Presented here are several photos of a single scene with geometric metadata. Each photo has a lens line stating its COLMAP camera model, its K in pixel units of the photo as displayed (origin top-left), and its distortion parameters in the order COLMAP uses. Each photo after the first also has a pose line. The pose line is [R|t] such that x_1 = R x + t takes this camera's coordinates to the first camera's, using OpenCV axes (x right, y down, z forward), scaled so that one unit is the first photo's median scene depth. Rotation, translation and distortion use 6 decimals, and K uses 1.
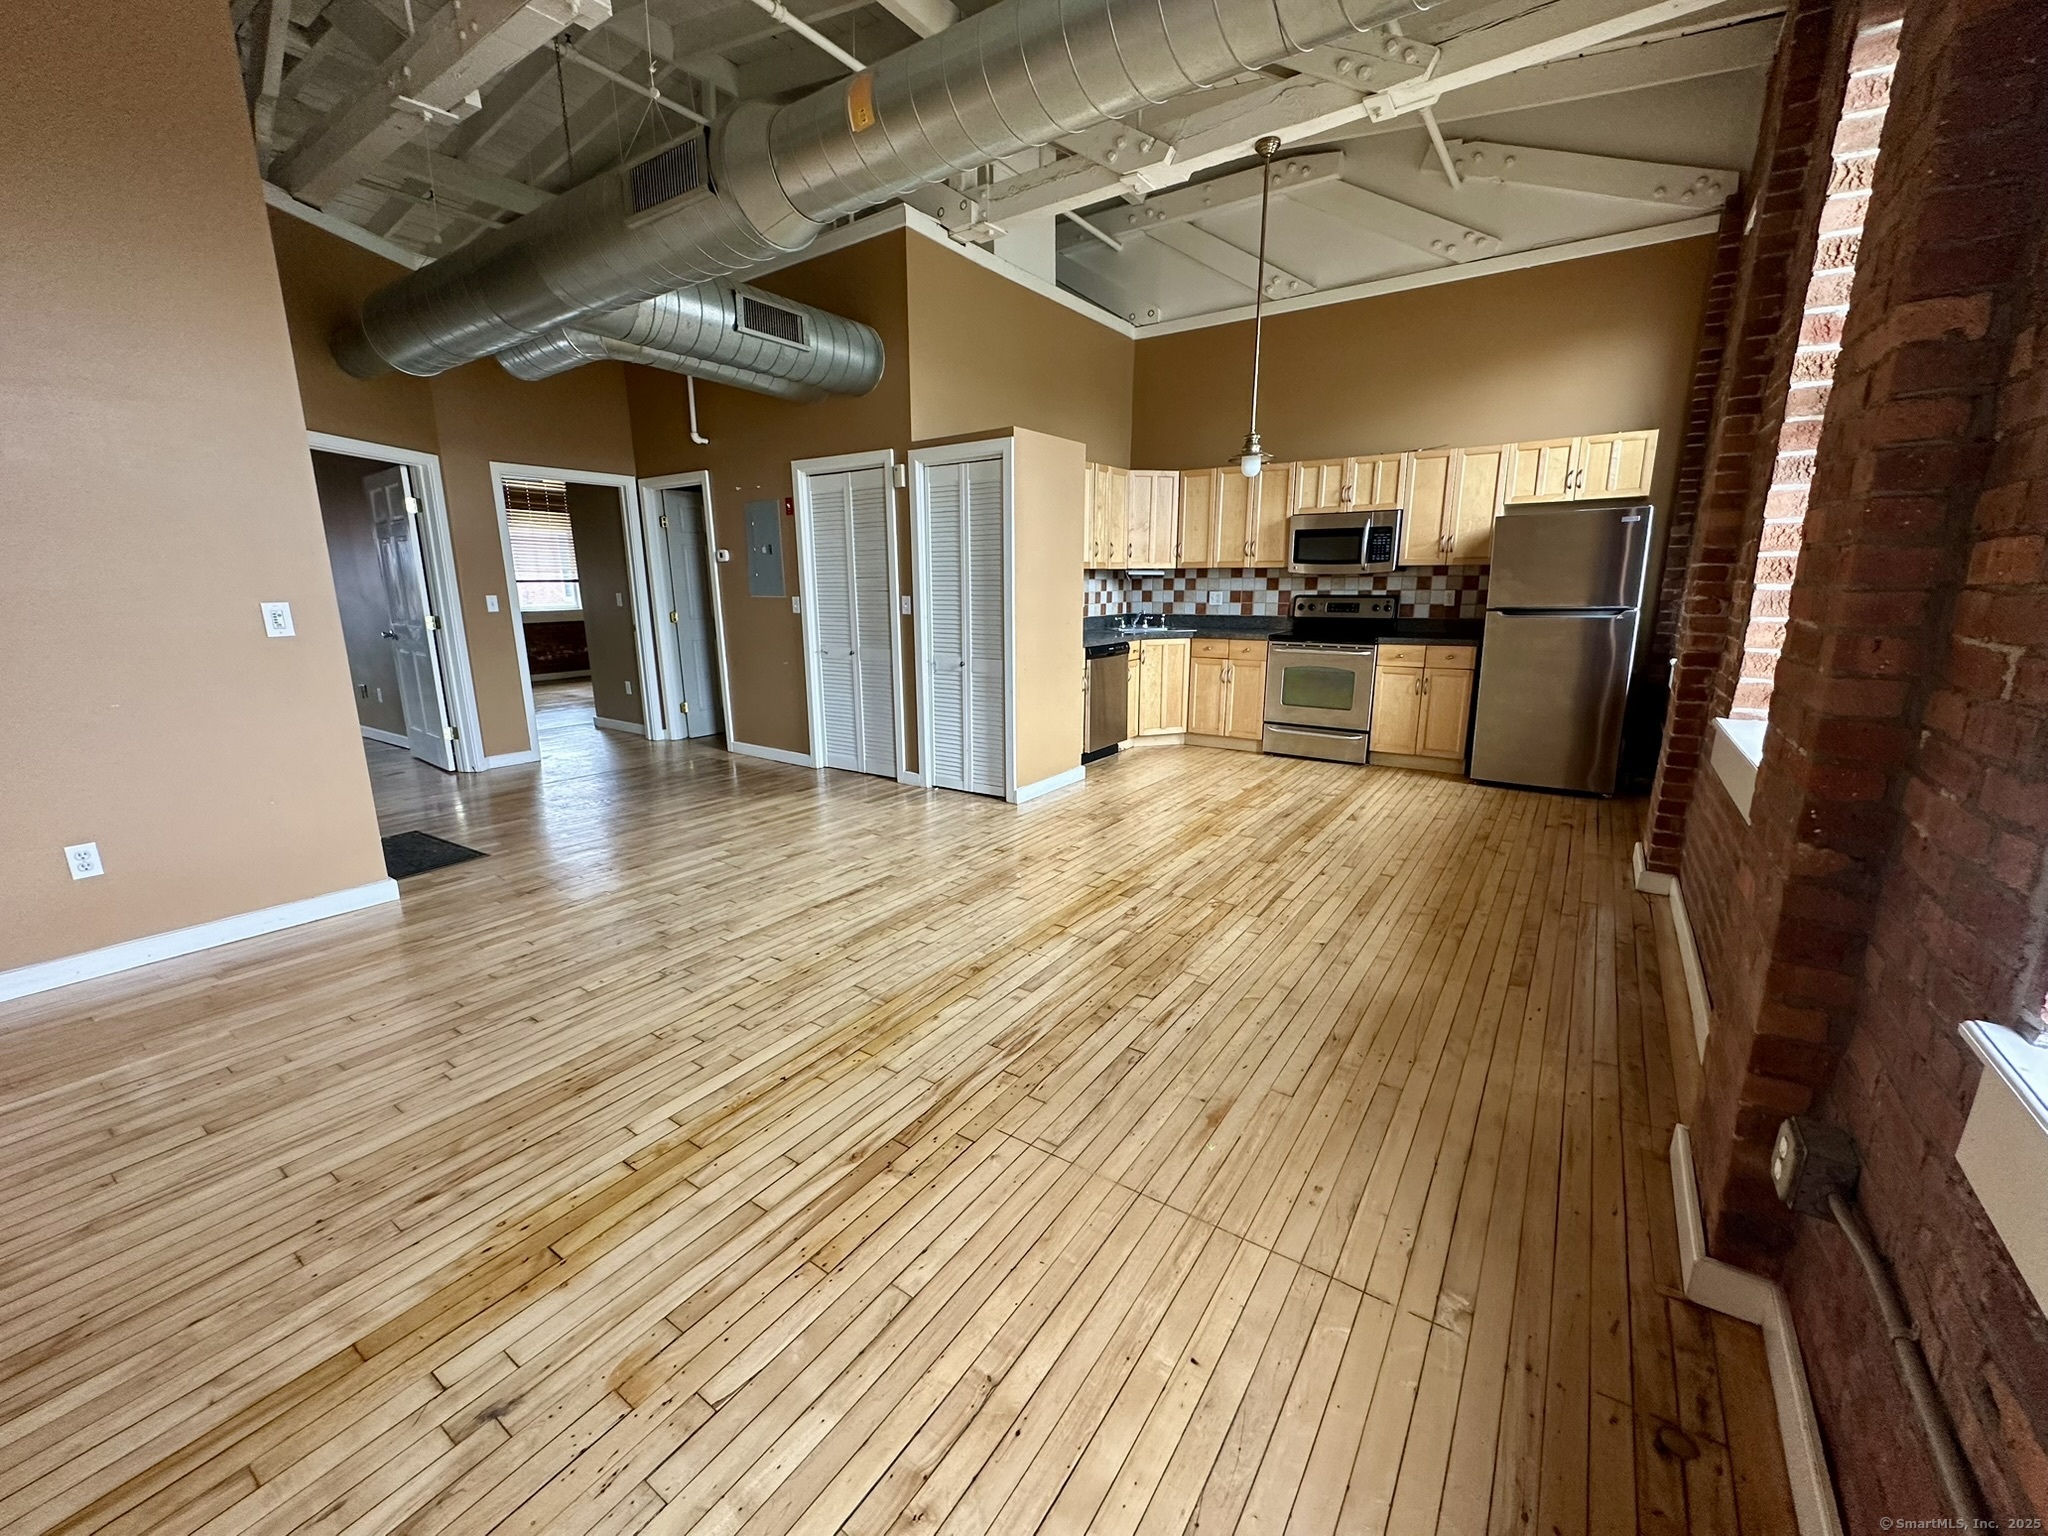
lens RADIAL K [[820.2, 0, 1022.2], [0, 820.2, 766.4], [0, 0, 1]] dist [-0.002295, 0.001735]
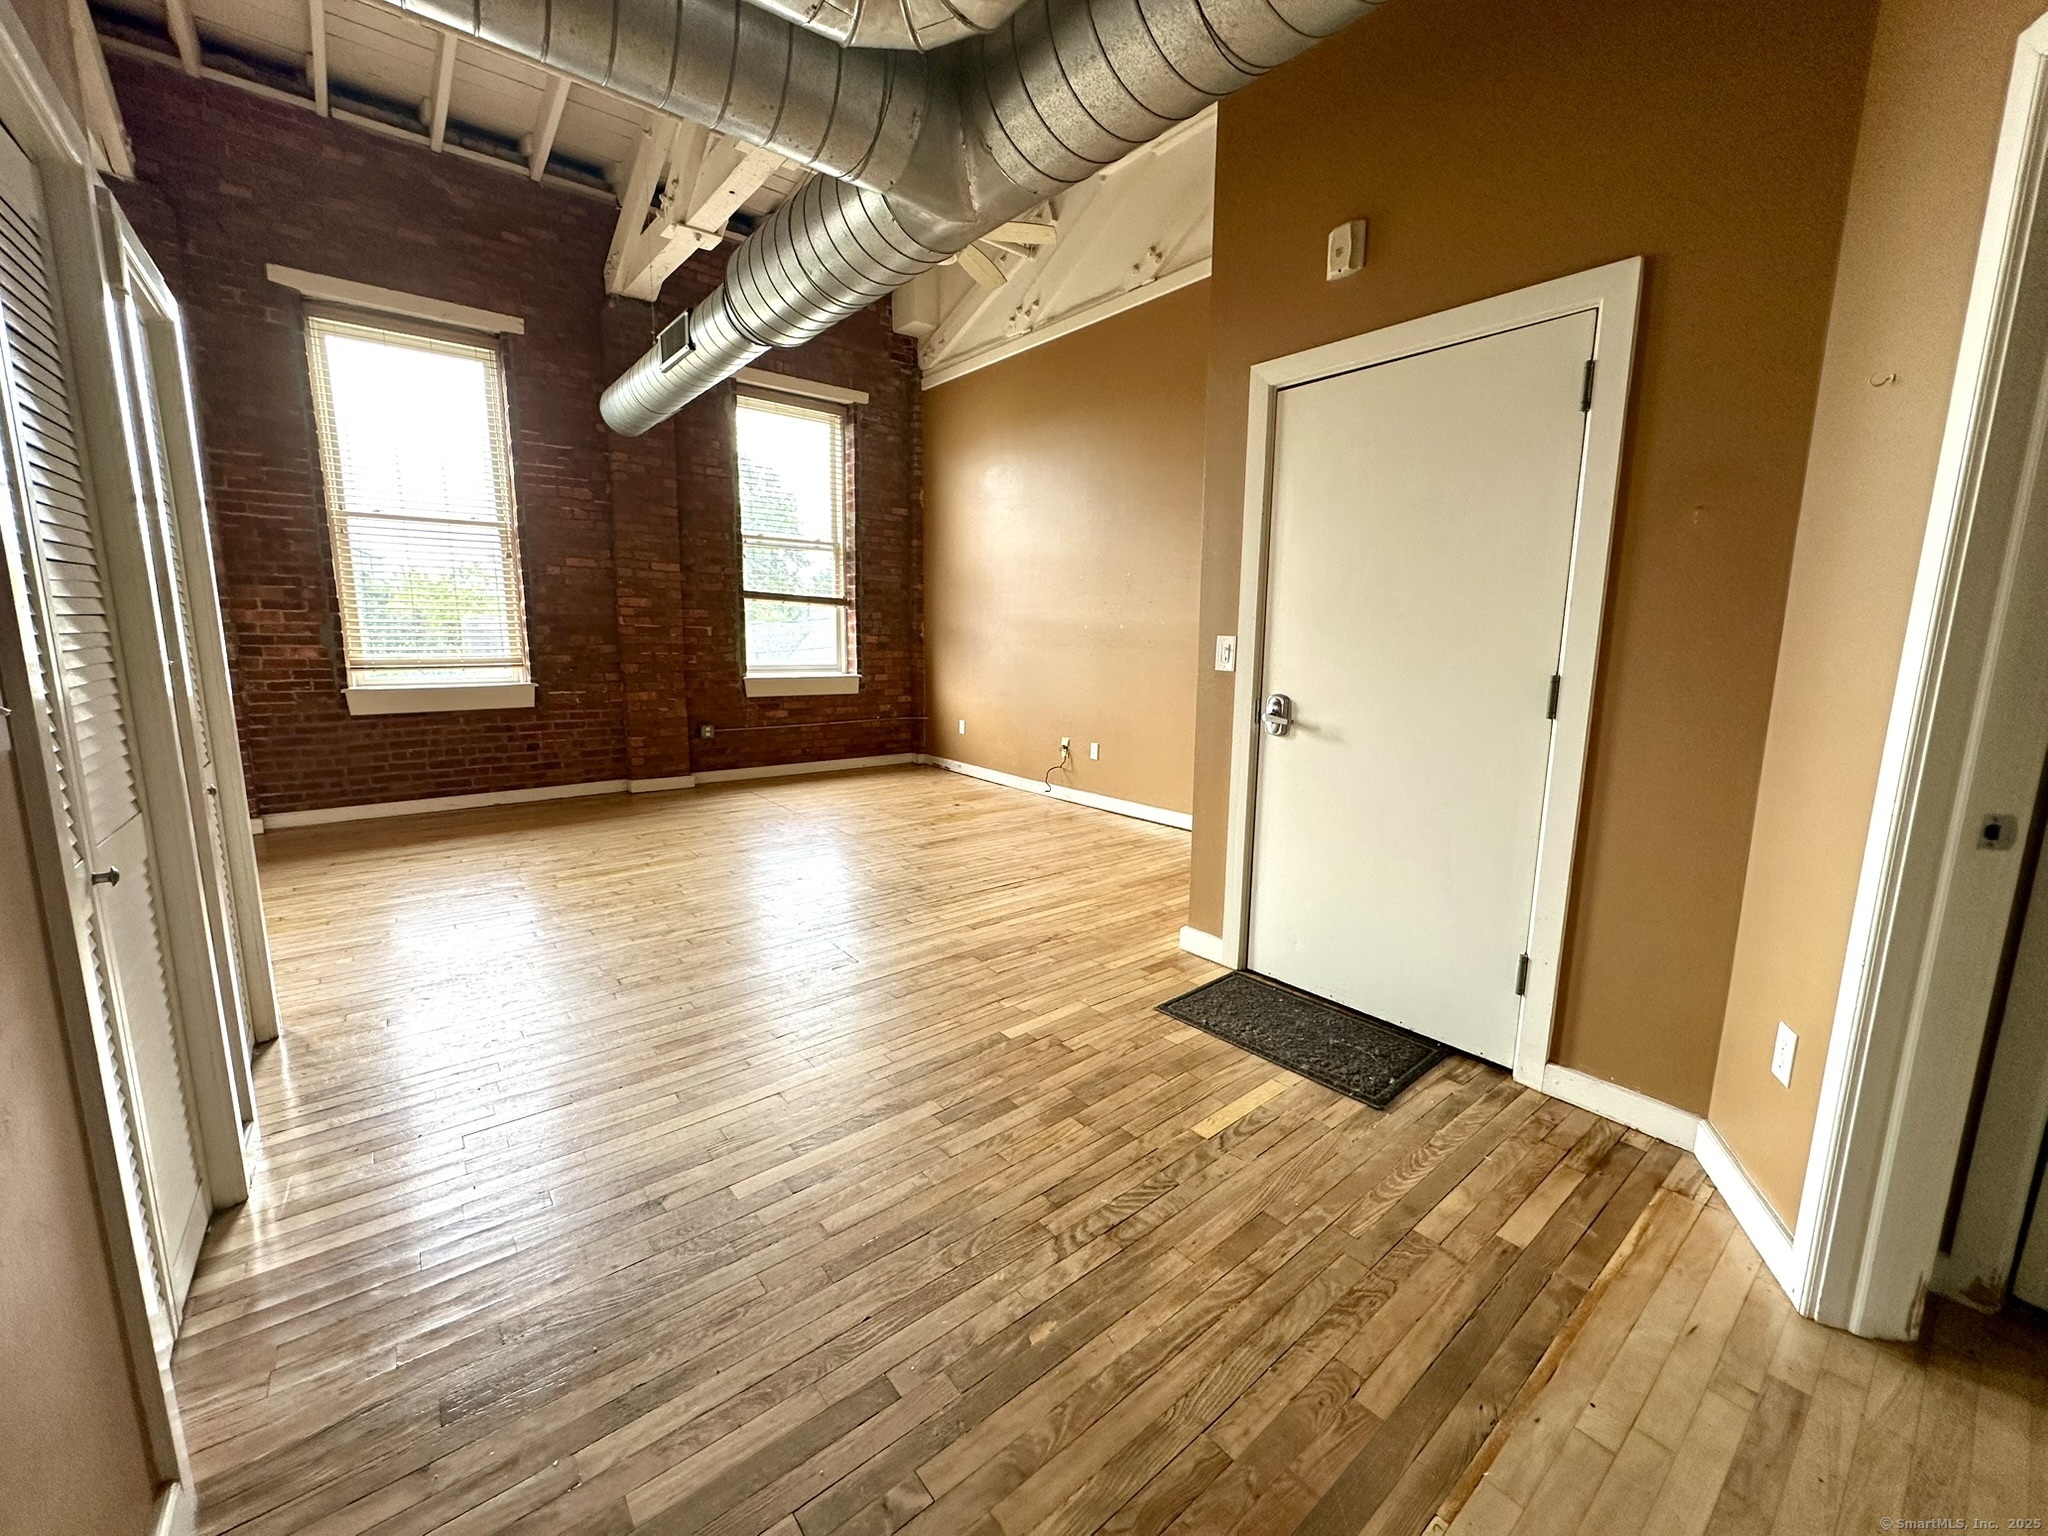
lens RADIAL K [[820.2, 0, 1025.8], [0, 820.2, 766.7], [0, 0, 1]] dist [-0.002295, 0.001735]
pose [[-0.959748, -0.053661, 0.275688, -0.574370], [0.054597, 0.927209, 0.370544, -0.264237], [-0.275504, 0.370681, -0.886957, 1.231396]]
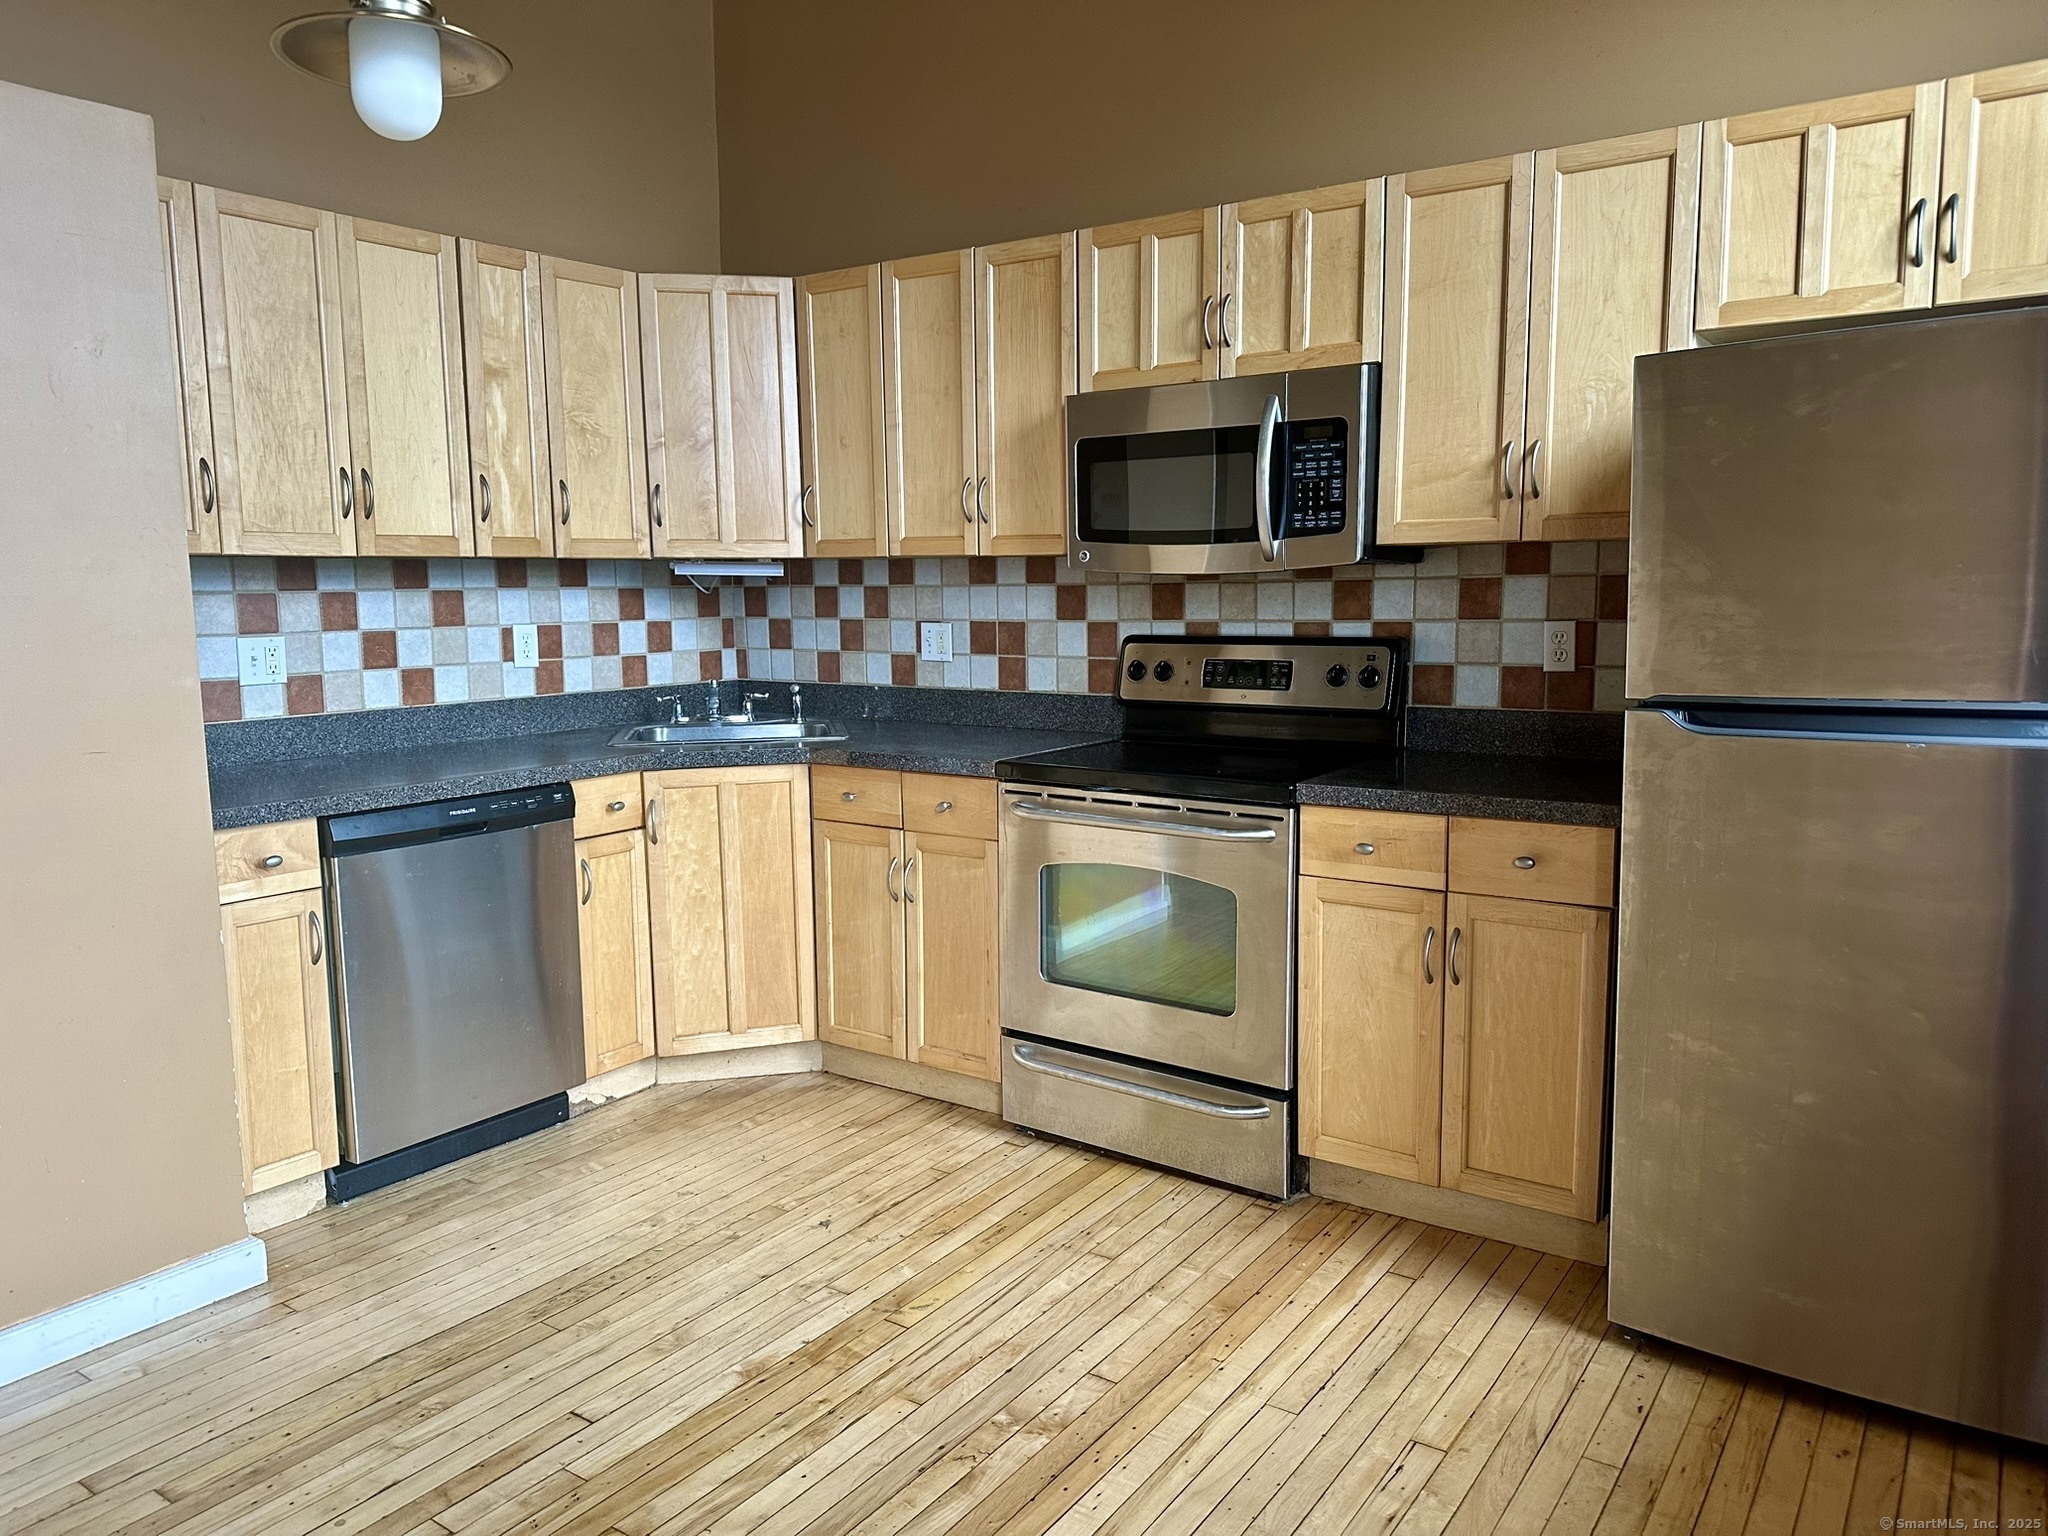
lens RADIAL K [[1431.4, 0, 1023.2], [0, 1431.4, 766.4], [0, 0, 1]] dist [0.055843, -0.069035]
pose [[0.999986, -0.000786, -0.005149, 0.373744], [0.000304, 0.995671, -0.092951, -0.127649], [0.005200, 0.092949, 0.995657, 0.535038]]
